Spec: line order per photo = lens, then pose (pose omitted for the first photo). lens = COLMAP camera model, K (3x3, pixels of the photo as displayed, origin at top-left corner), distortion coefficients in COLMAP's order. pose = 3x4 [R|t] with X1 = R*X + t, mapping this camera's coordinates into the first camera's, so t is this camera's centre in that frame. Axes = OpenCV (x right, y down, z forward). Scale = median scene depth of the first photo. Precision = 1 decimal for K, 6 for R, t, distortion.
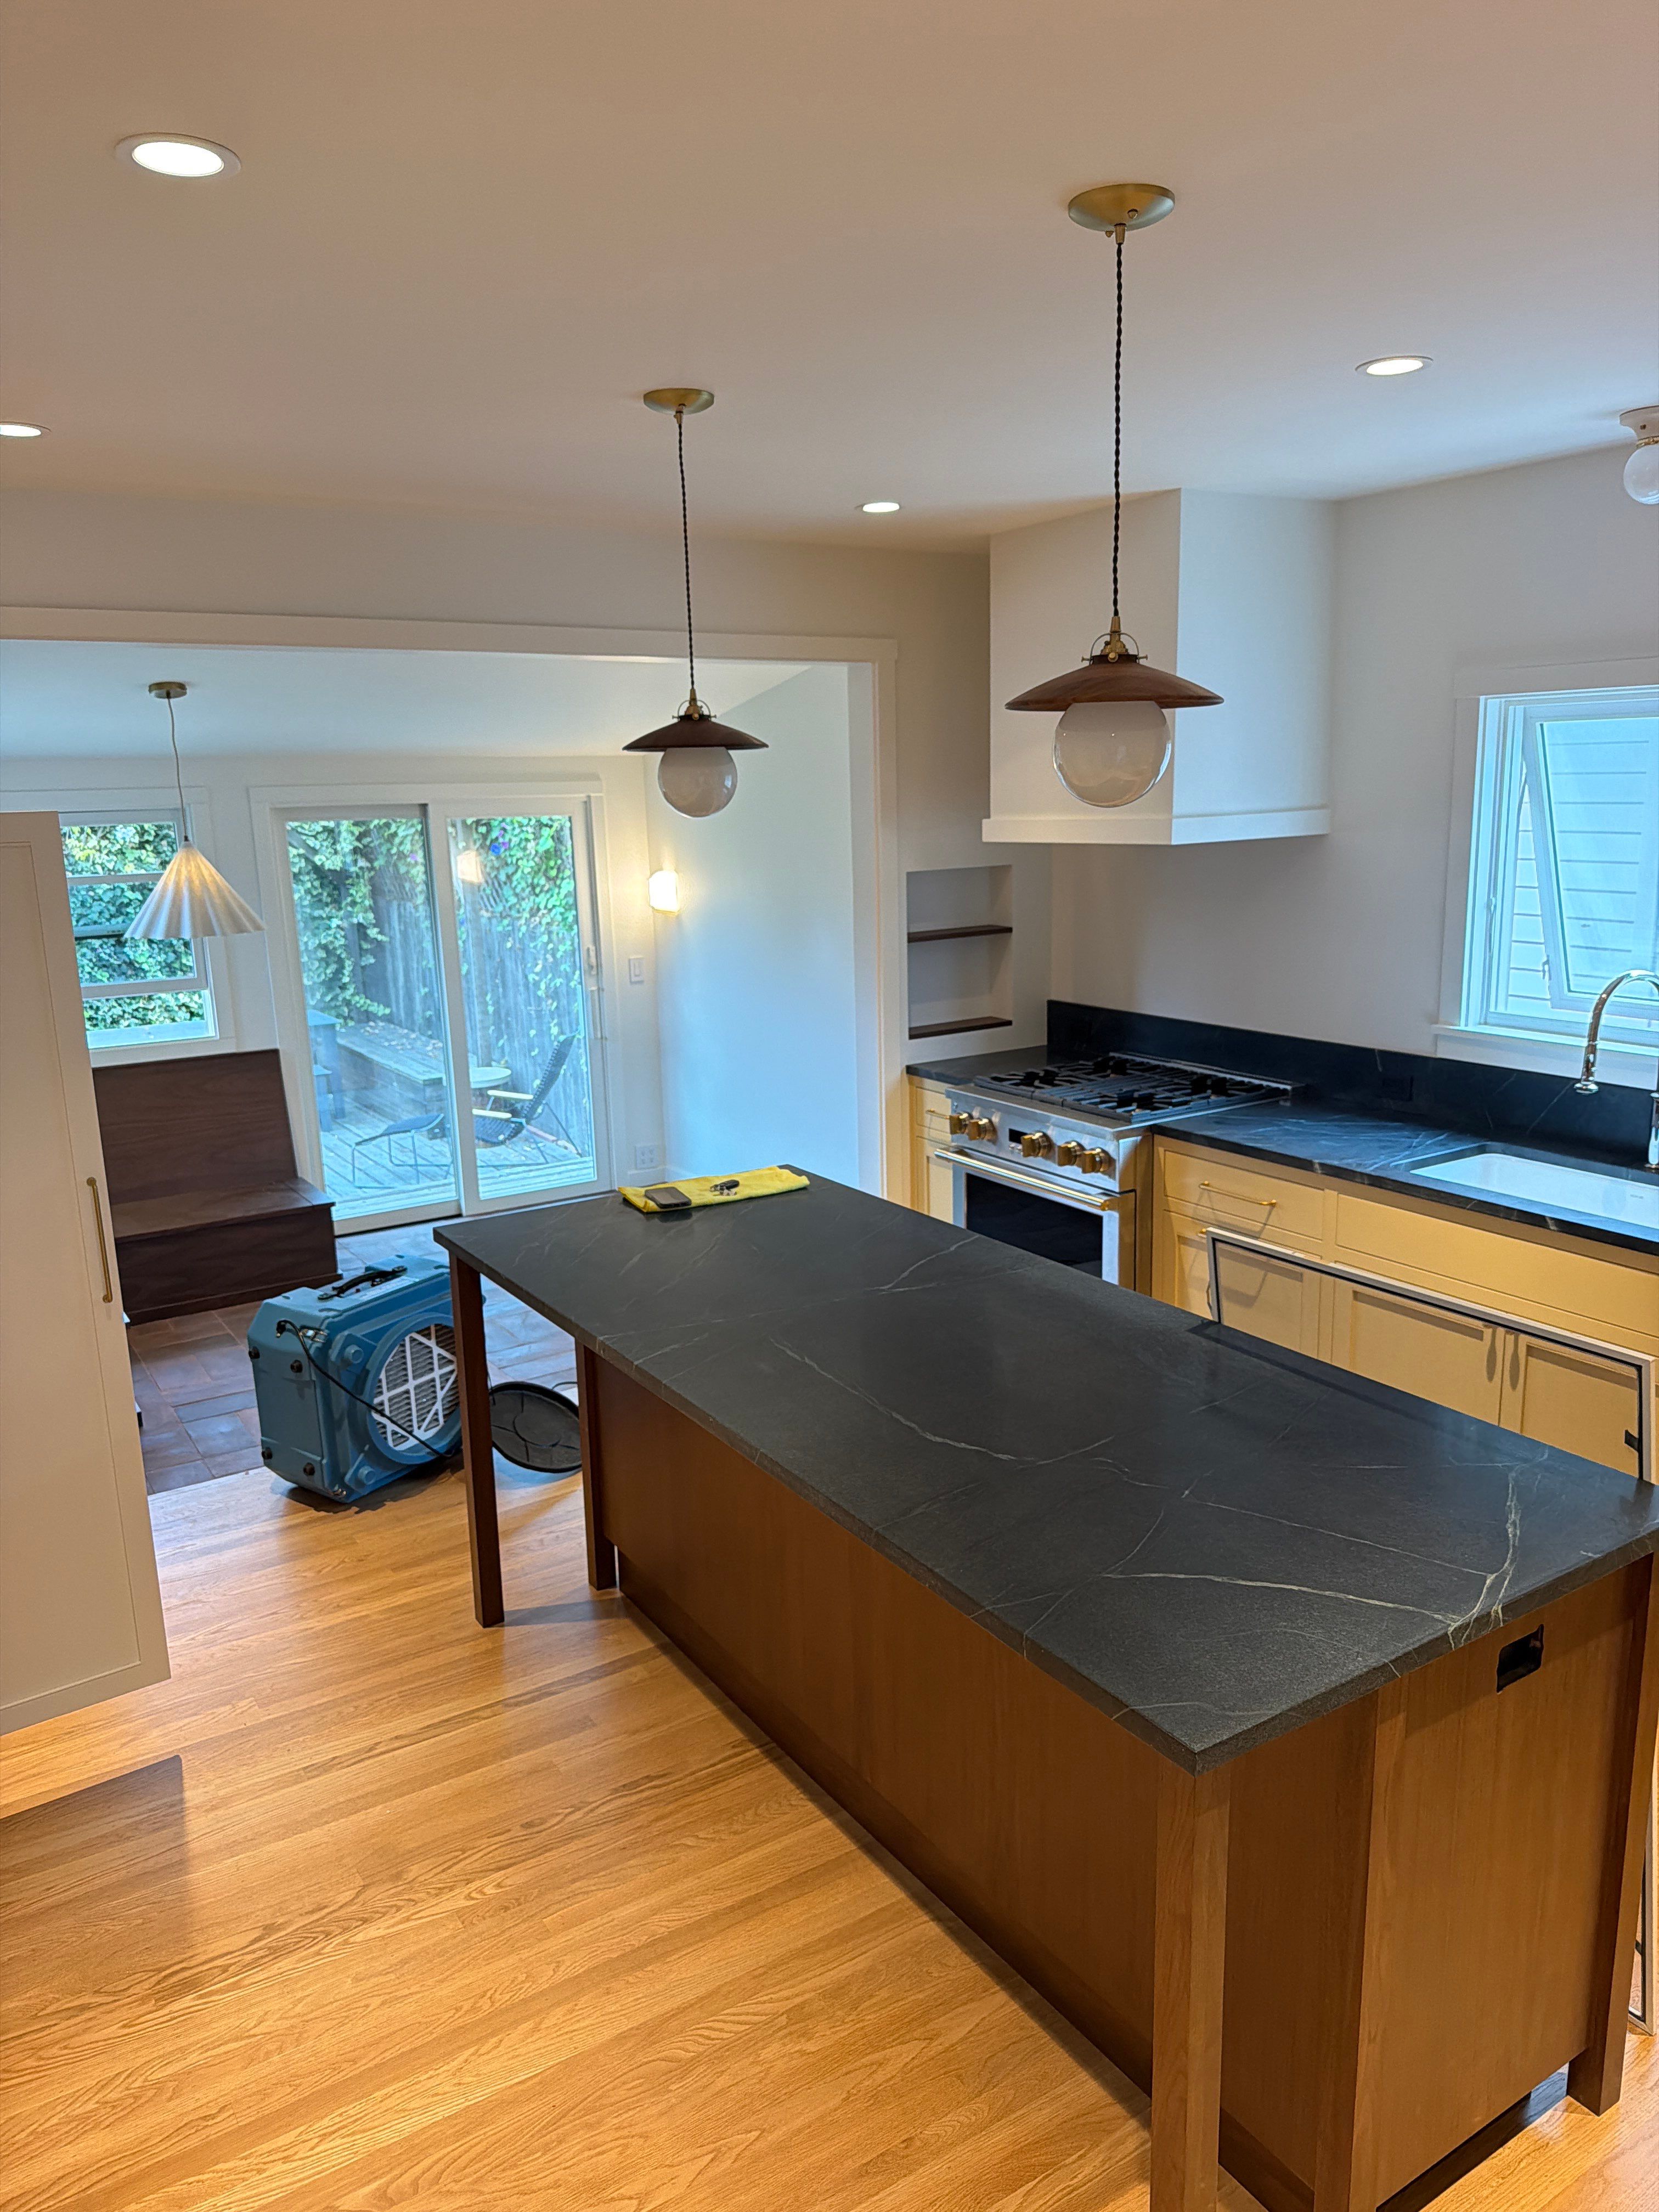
lens RADIAL K [[1576.3, 0, 822.2], [0, 1576.3, 1119.5], [0, 0, 1]] dist [0.188589, -0.341607]
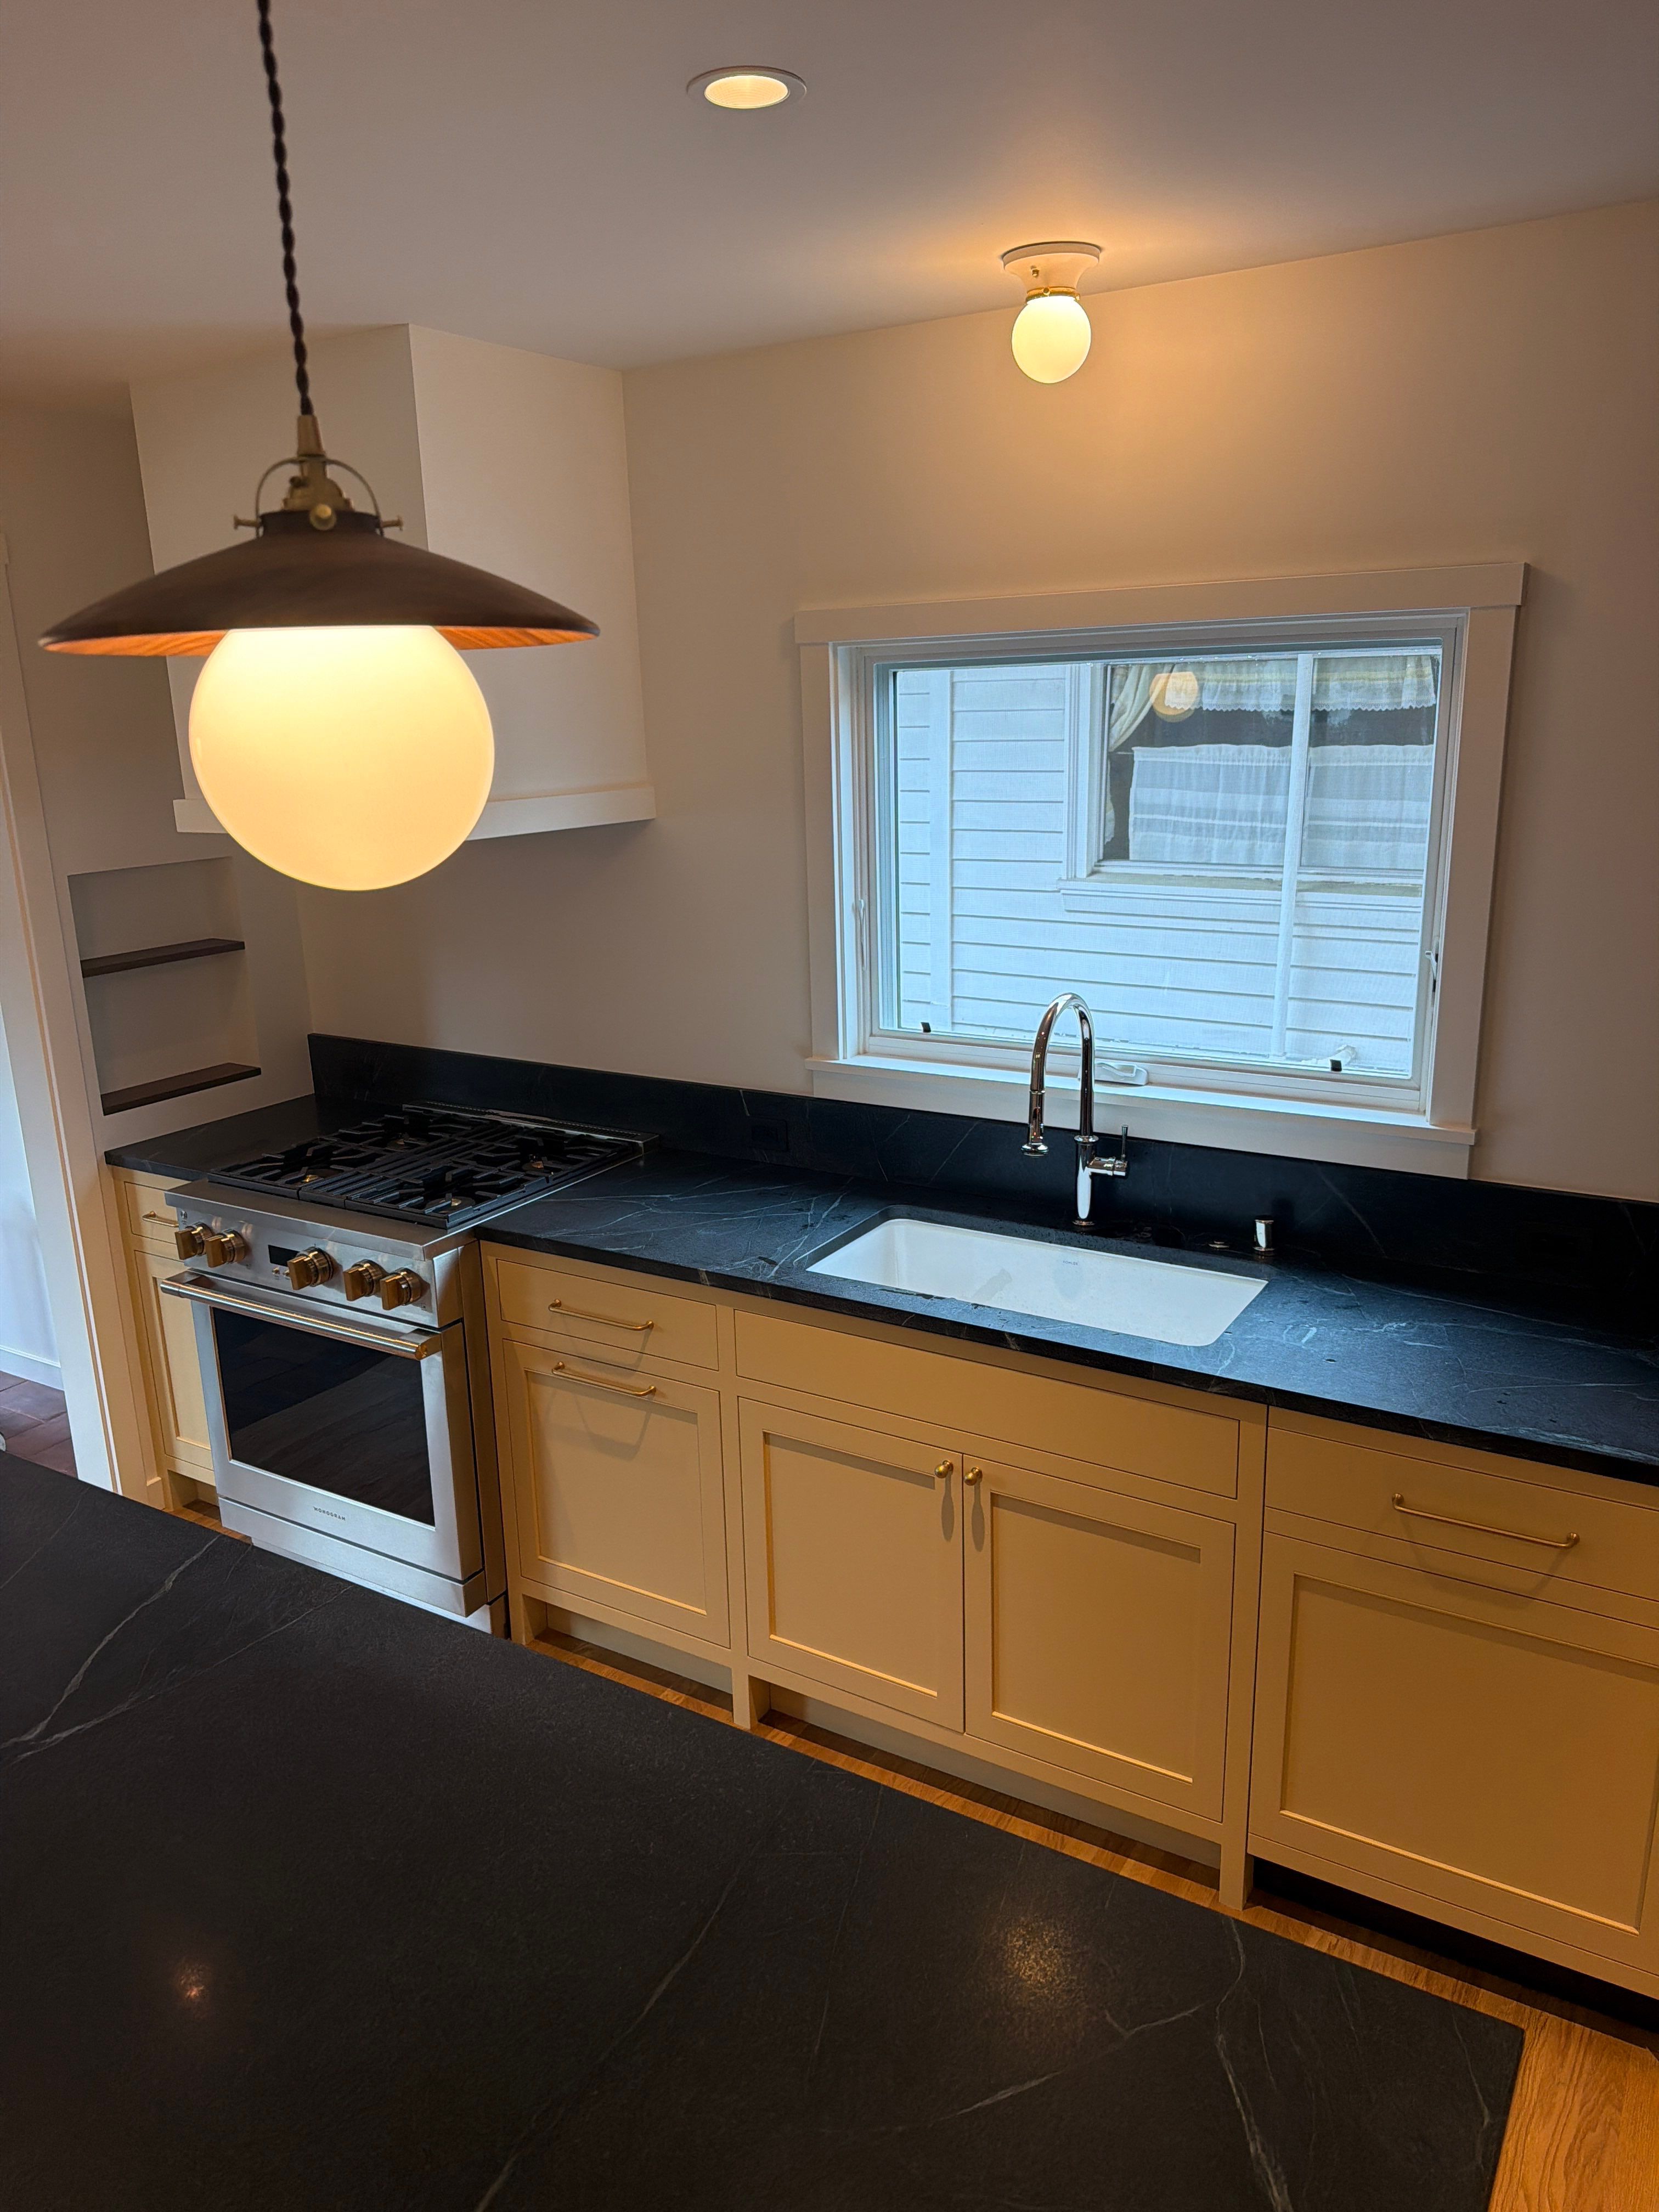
lens RADIAL K [[1576.3, 0, 822.2], [0, 1576.3, 1119.5], [0, 0, 1]] dist [0.188589, -0.341607]
pose [[0.901094, -0.113399, 0.418534, 0.051727], [0.098466, 0.993496, 0.057186, -0.070716], [-0.422297, -0.010318, 0.906399, 0.273252]]
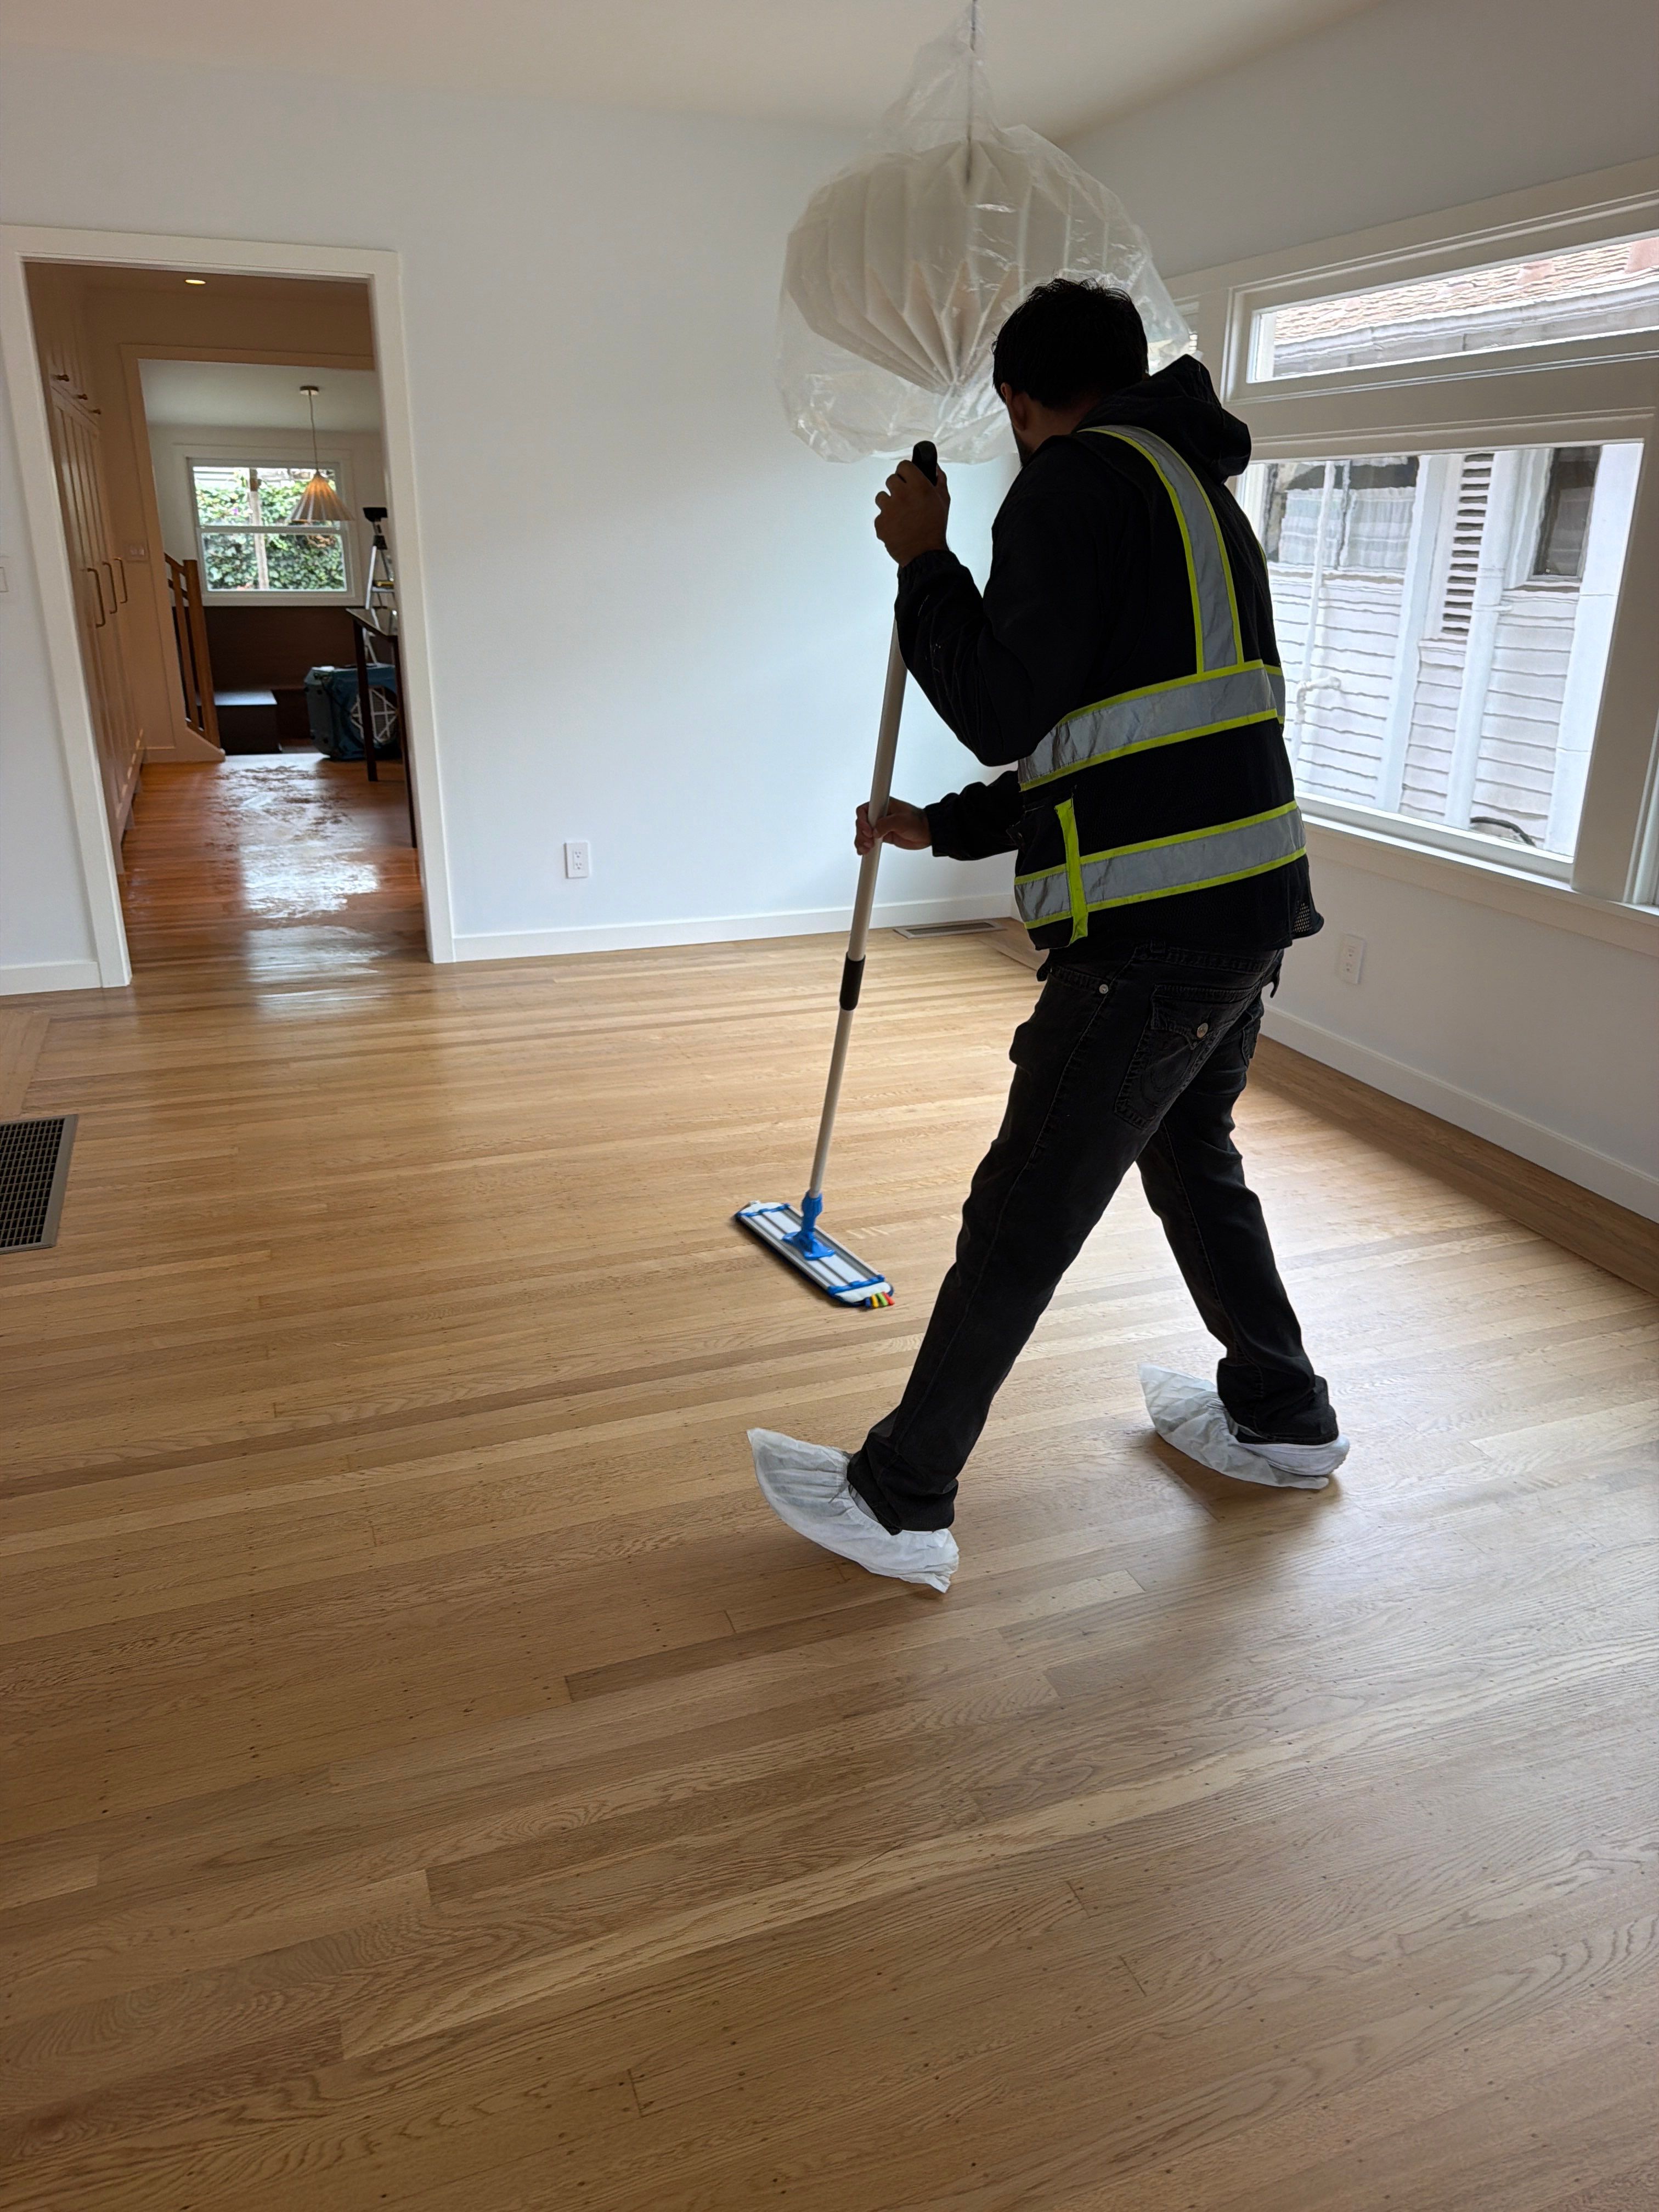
lens RADIAL K [[1576.3, 0, 822.2], [0, 1576.3, 1119.5], [0, 0, 1]] dist [0.188589, -0.341607]
pose [[0.977140, 0.106603, -0.183939, 0.693695], [-0.079934, 0.985936, 0.146769, 0.280515], [0.196998, -0.128711, 0.971918, -0.963145]]
